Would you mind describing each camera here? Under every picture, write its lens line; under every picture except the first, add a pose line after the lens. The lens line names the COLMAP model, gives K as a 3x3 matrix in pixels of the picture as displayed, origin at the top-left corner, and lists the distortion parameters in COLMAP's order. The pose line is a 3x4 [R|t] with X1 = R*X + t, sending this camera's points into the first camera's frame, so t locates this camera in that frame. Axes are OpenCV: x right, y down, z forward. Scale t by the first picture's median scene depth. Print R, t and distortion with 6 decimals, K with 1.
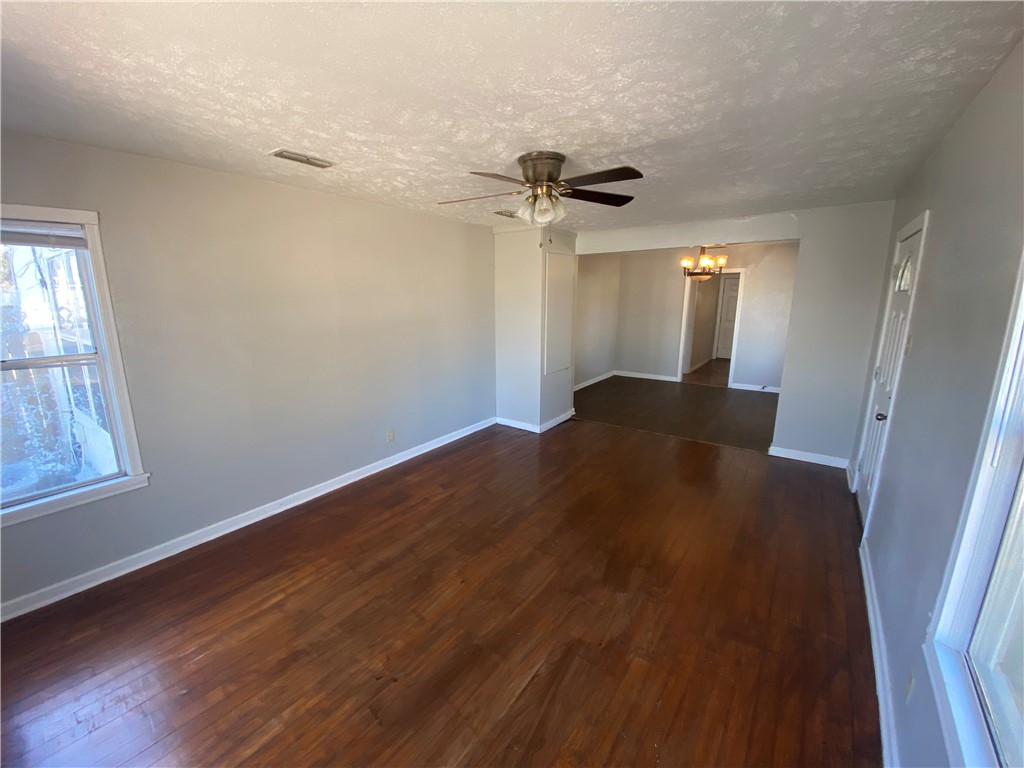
lens RADIAL K [[416.3, 0, 512.0], [0, 416.3, 384.0], [0, 0, 1]] dist [0.031121, -0.023976]
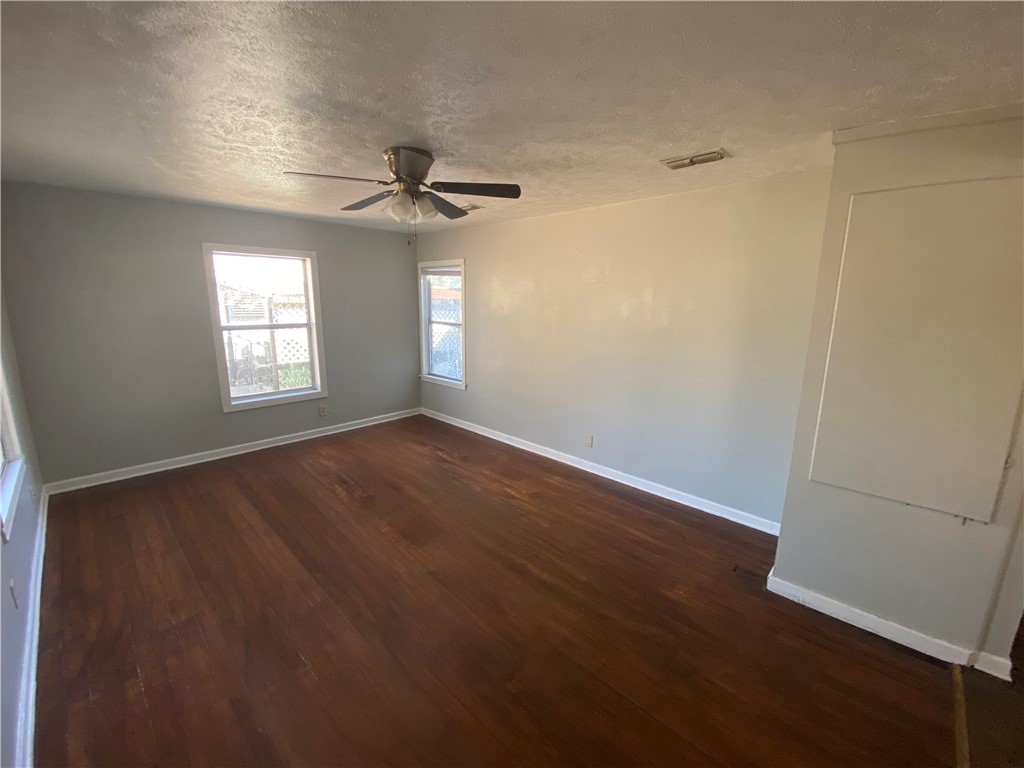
lens RADIAL K [[416.3, 0, 512.0], [0, 416.3, 384.0], [0, 0, 1]] dist [0.031121, -0.023976]
pose [[-0.163418, 0.196189, -0.966853, 0.863581], [-0.208806, 0.950947, 0.228254, -0.244159], [0.964207, 0.239185, -0.114437, 1.185802]]
